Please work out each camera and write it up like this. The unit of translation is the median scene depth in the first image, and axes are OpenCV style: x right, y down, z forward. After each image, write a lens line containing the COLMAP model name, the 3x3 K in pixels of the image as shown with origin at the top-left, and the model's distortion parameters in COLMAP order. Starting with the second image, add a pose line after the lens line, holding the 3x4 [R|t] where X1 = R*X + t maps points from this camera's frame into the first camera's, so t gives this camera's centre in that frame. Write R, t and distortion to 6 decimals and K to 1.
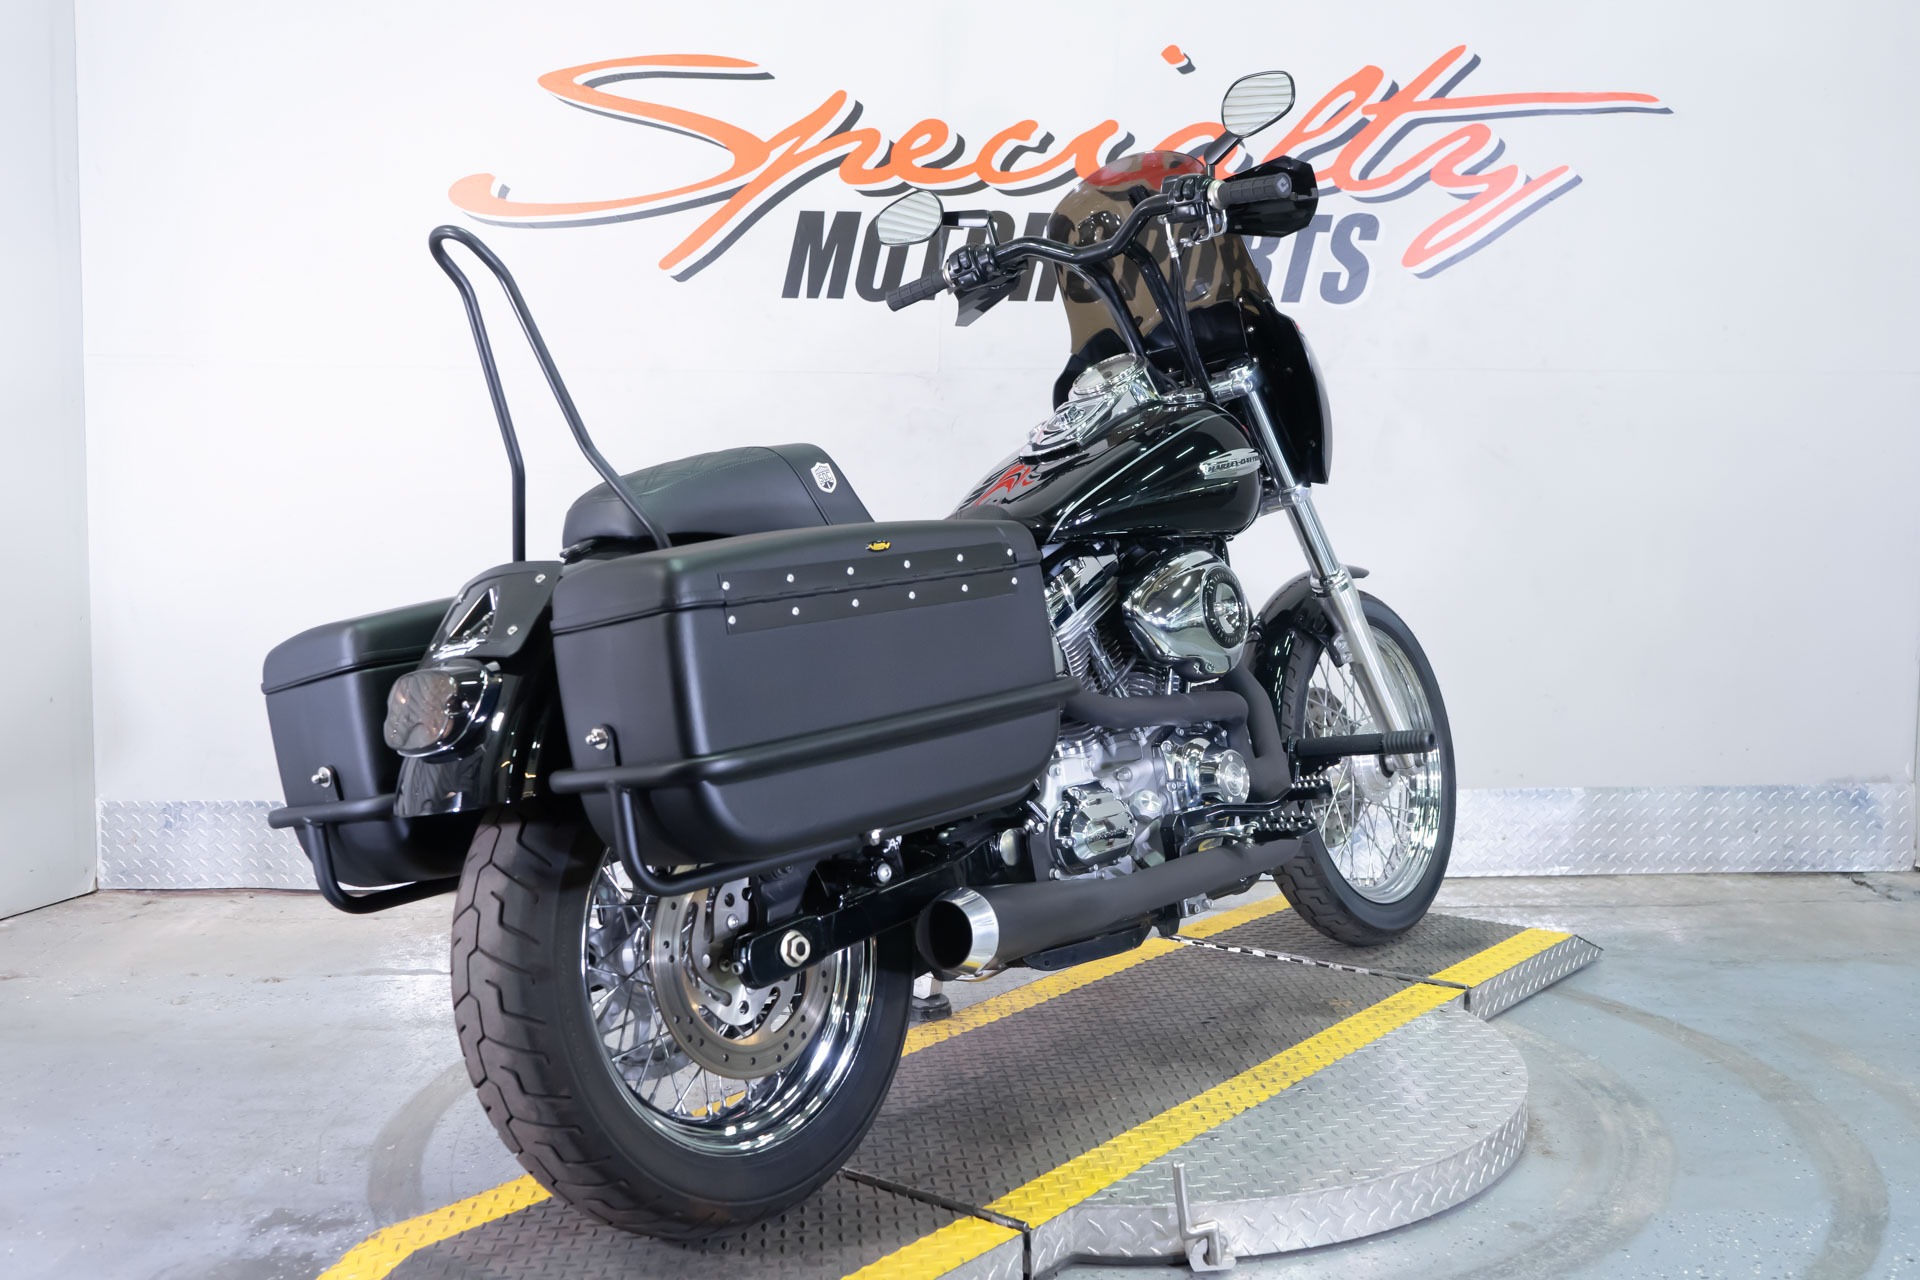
lens RADIAL K [[1868.5, 0, 967.4], [0, 1868.5, 637.8], [0, 0, 1]] dist [-0.001400, 0.000000]
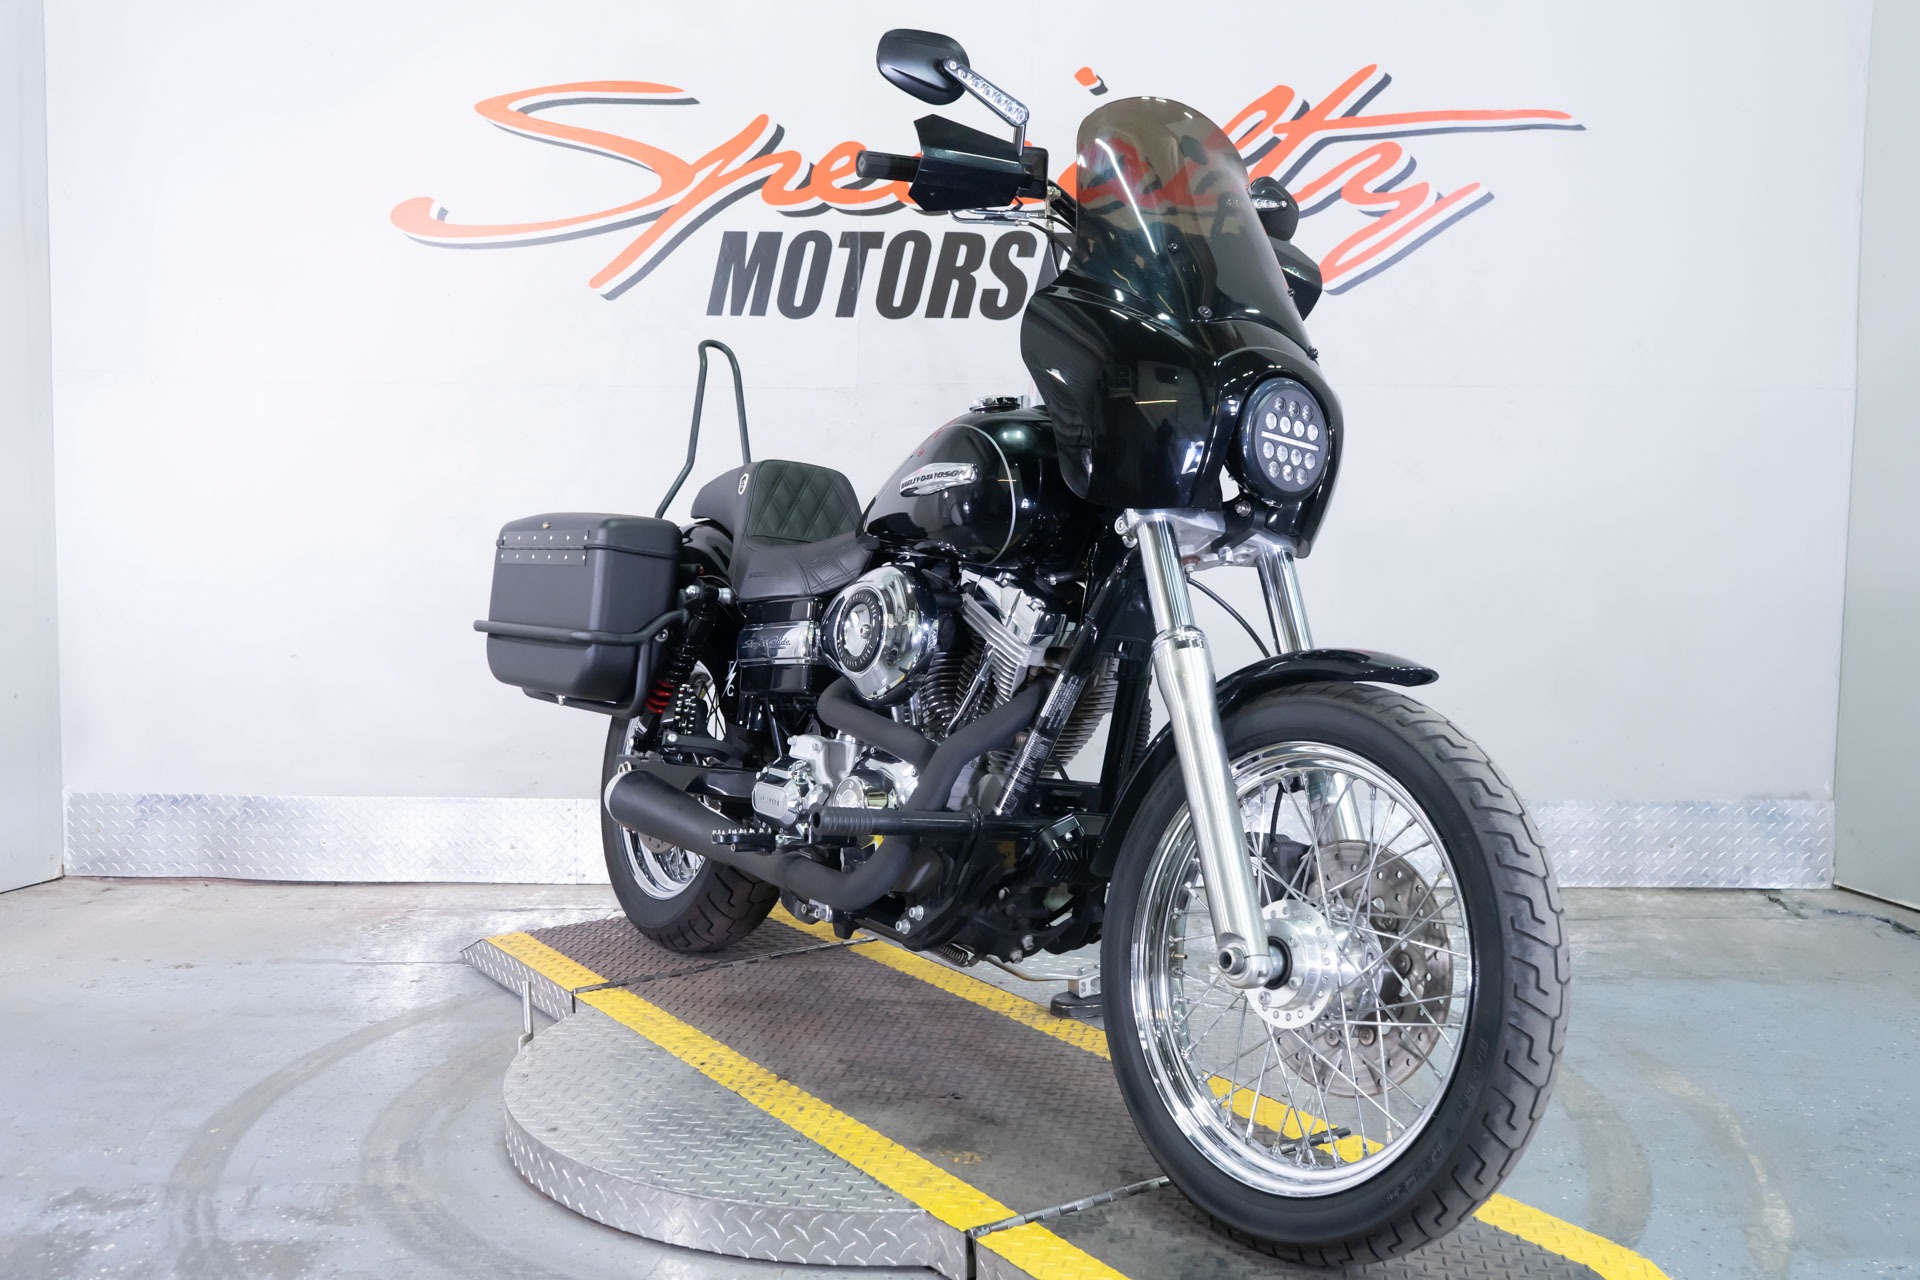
lens RADIAL K [[1805.9, 0, 968.0], [0, 1805.9, 637.8], [0, 0, 1]] dist [-0.002412, 0.000000]
pose [[0.998142, 0.008989, -0.060267, 0.107611], [-0.009166, 0.999954, -0.002671, -0.002194], [0.060240, 0.003218, 0.998179, 0.012198]]
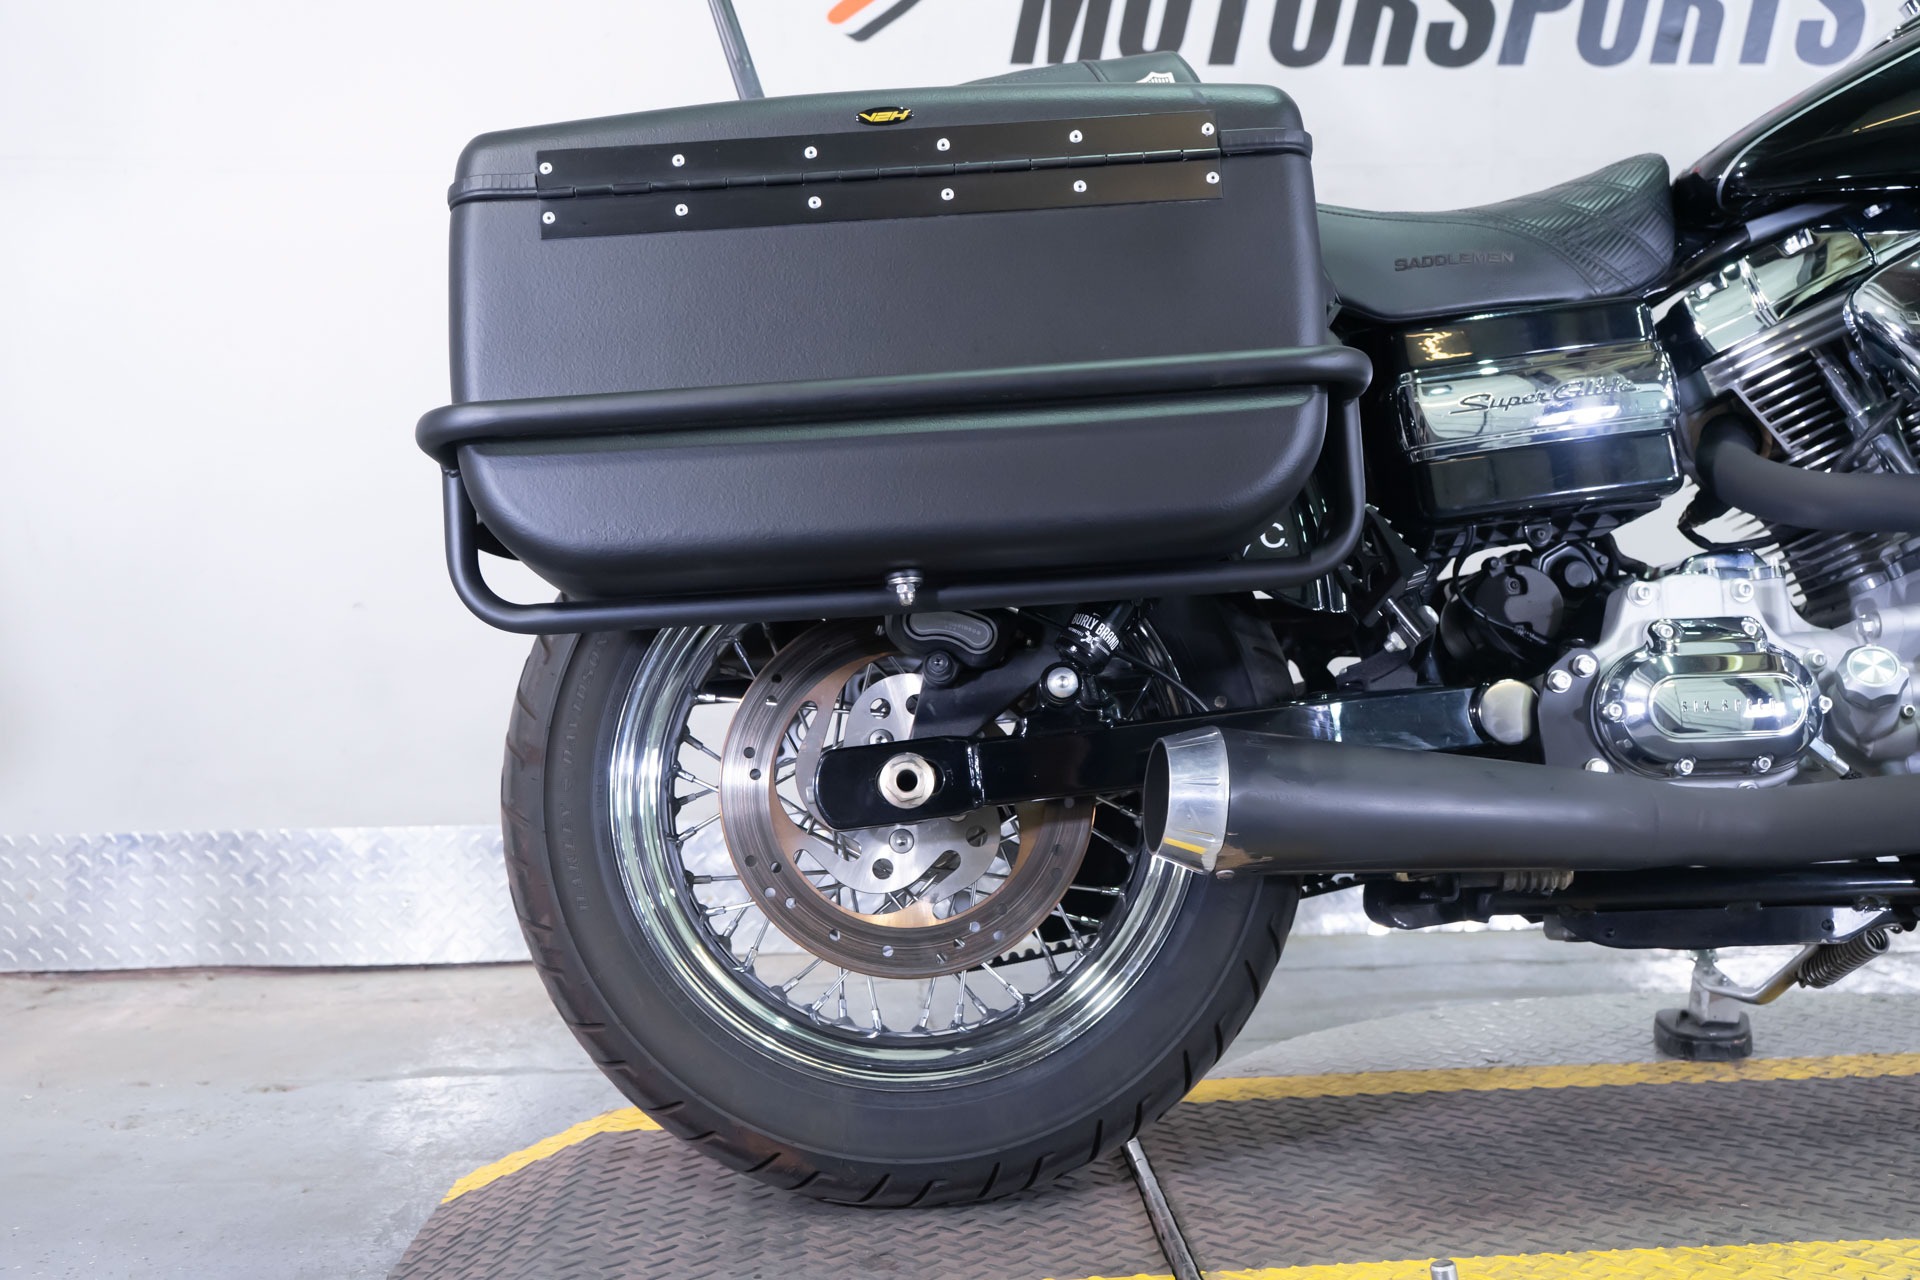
lens RADIAL K [[2069.1, 0, 970.2], [0, 2069.1, 633.2], [0, 0, 1]] dist [0.004293, 0.000000]
pose [[0.999470, -0.017900, 0.027190, -0.138488], [0.019559, 0.997882, -0.062033, 0.069720], [-0.026022, 0.062532, 0.997704, 0.268438]]
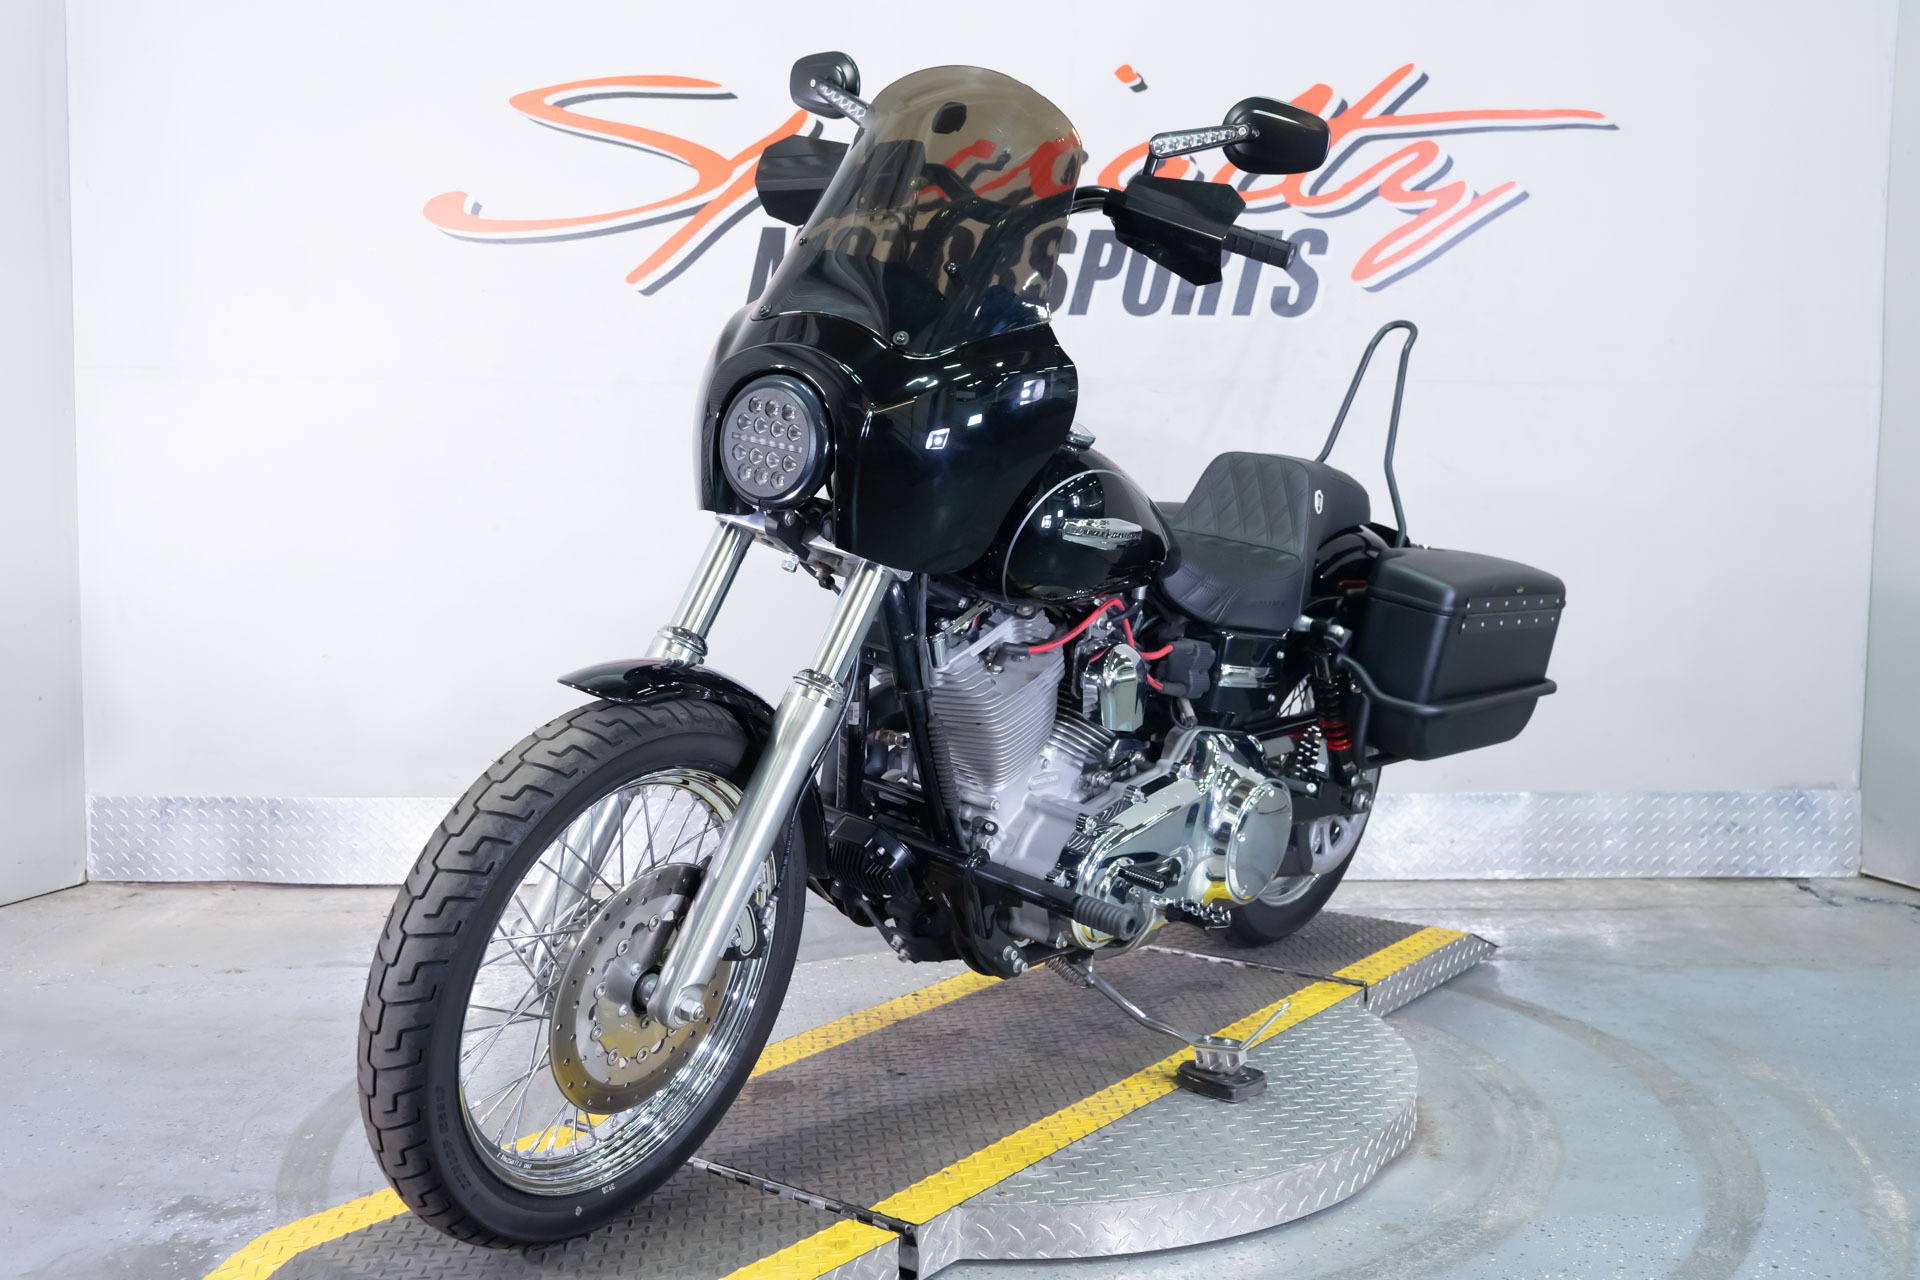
lens RADIAL K [[1805.9, 0, 967.5], [0, 1805.9, 639.6], [0, 0, 1]] dist [-0.002412, 0.000000]
pose [[0.999675, 0.004198, -0.025126, 0.049266], [-0.004223, 0.999991, -0.000944, -0.000885], [0.025122, 0.001050, 0.999684, 0.009596]]
